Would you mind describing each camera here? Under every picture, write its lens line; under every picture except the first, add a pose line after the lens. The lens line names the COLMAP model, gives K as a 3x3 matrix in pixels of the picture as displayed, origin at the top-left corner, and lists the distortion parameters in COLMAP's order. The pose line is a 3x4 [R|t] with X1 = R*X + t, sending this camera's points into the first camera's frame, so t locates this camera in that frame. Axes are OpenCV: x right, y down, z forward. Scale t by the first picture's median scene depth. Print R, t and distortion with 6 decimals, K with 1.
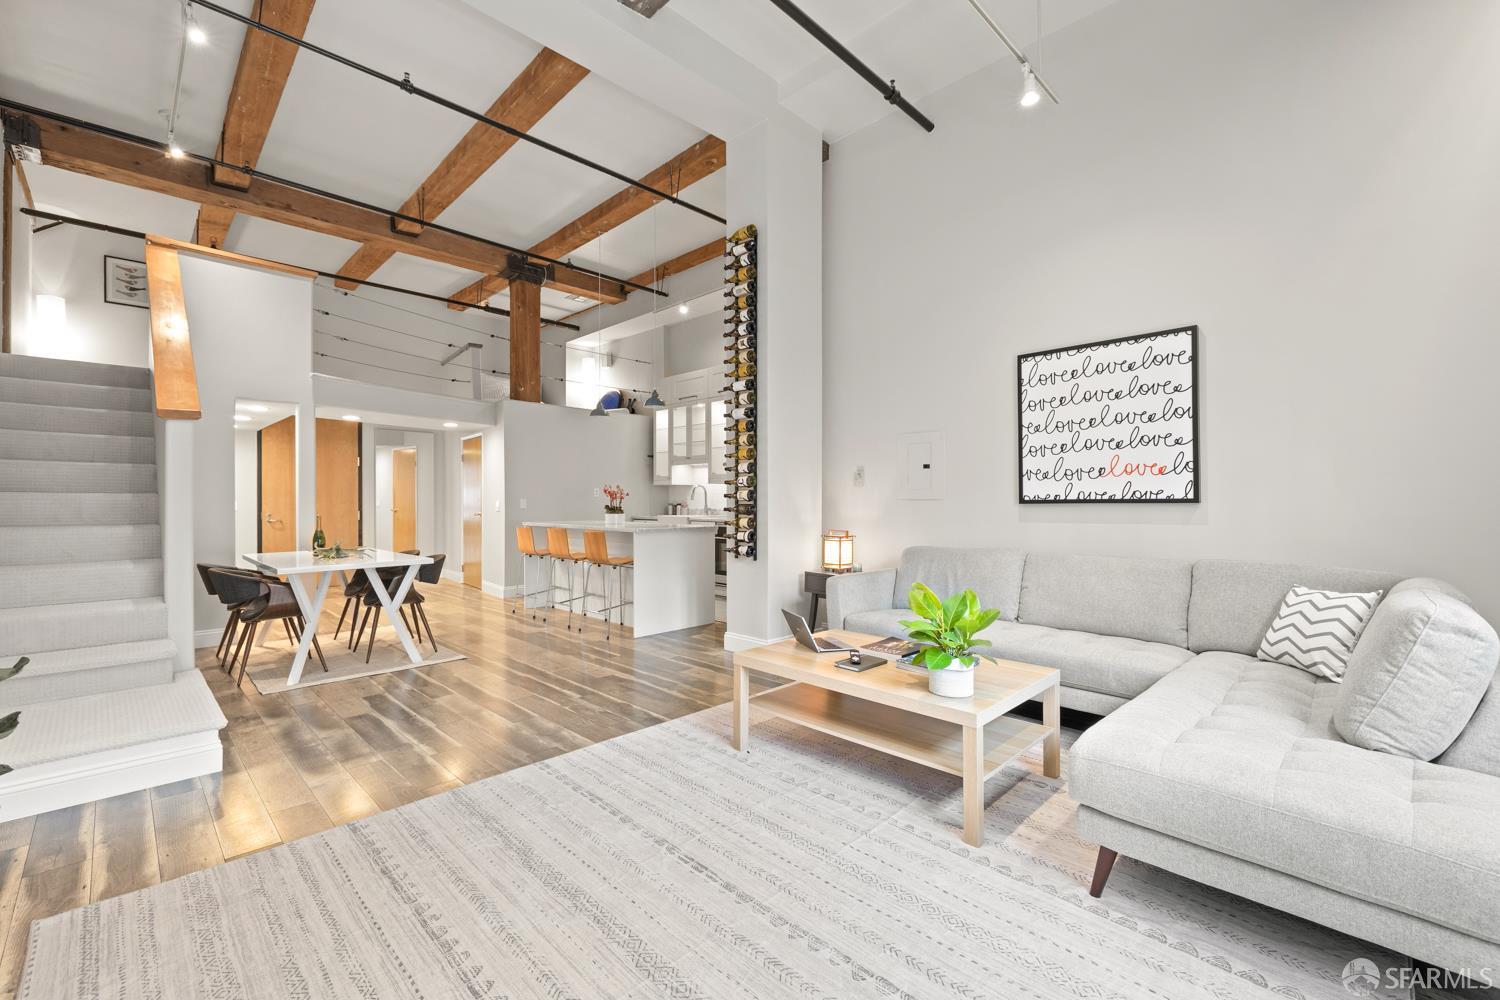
lens RADIAL K [[646.5, 0, 750.4], [0, 646.5, 489.8], [0, 0, 1]] dist [0.003483, 0.002270]
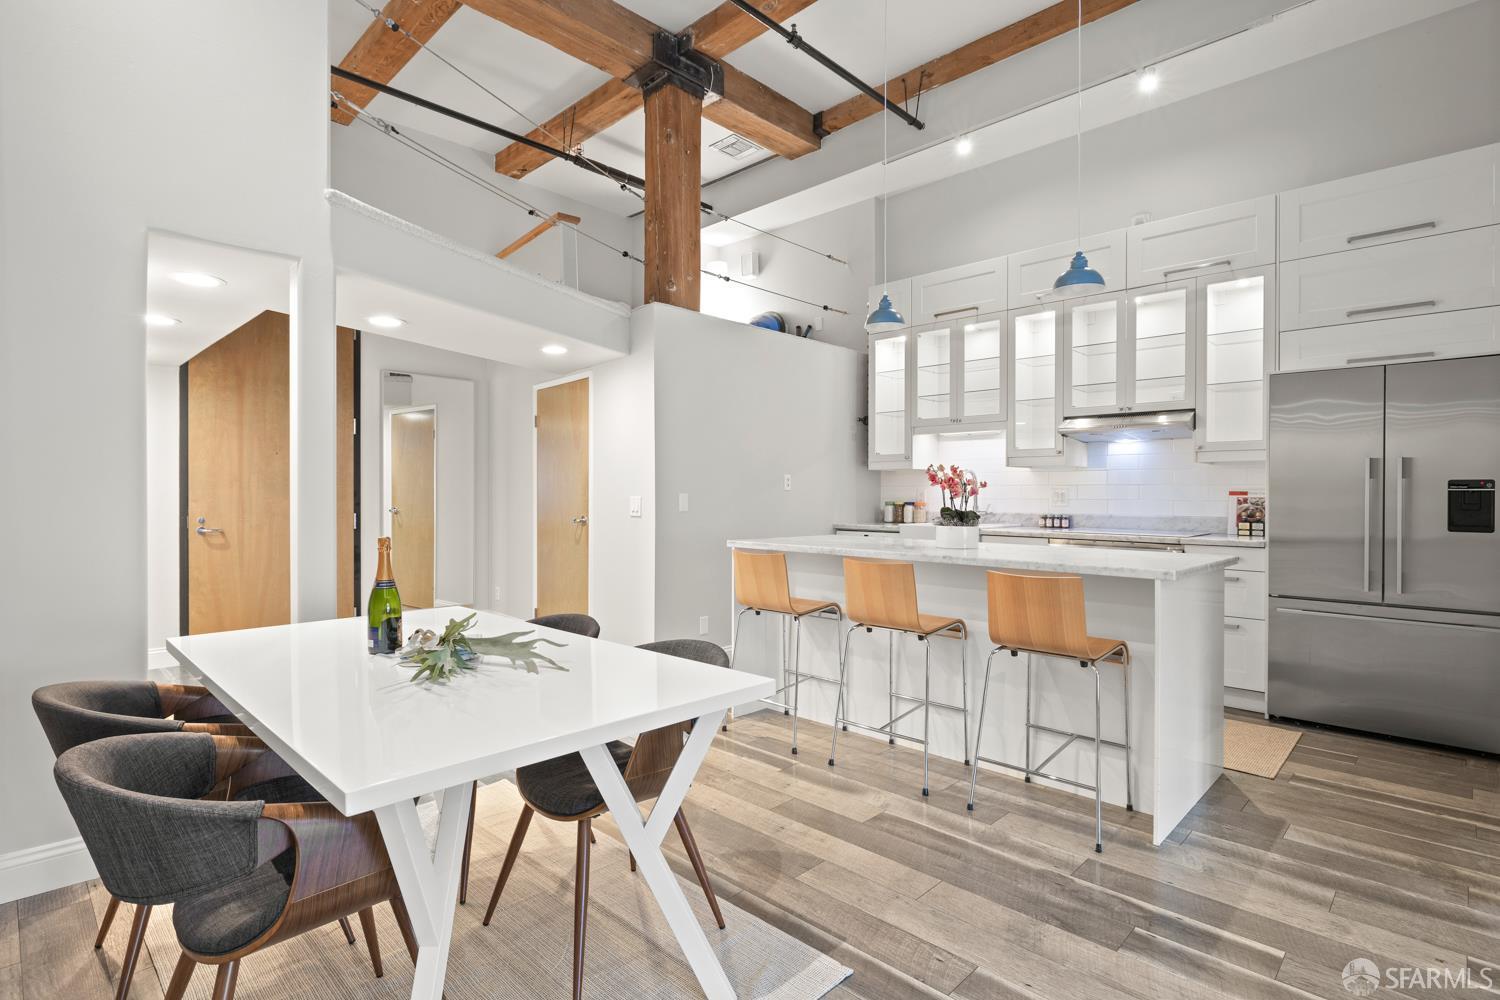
lens RADIAL K [[746.7, 0, 733.9], [0, 746.7, 487.2], [0, 0, 1]] dist [-0.004714, 0.000580]
pose [[0.999968, 0.003384, 0.007309, -0.589926], [-0.003417, 0.999983, 0.004630, 0.011319], [-0.007293, -0.004655, 0.999963, 0.728117]]
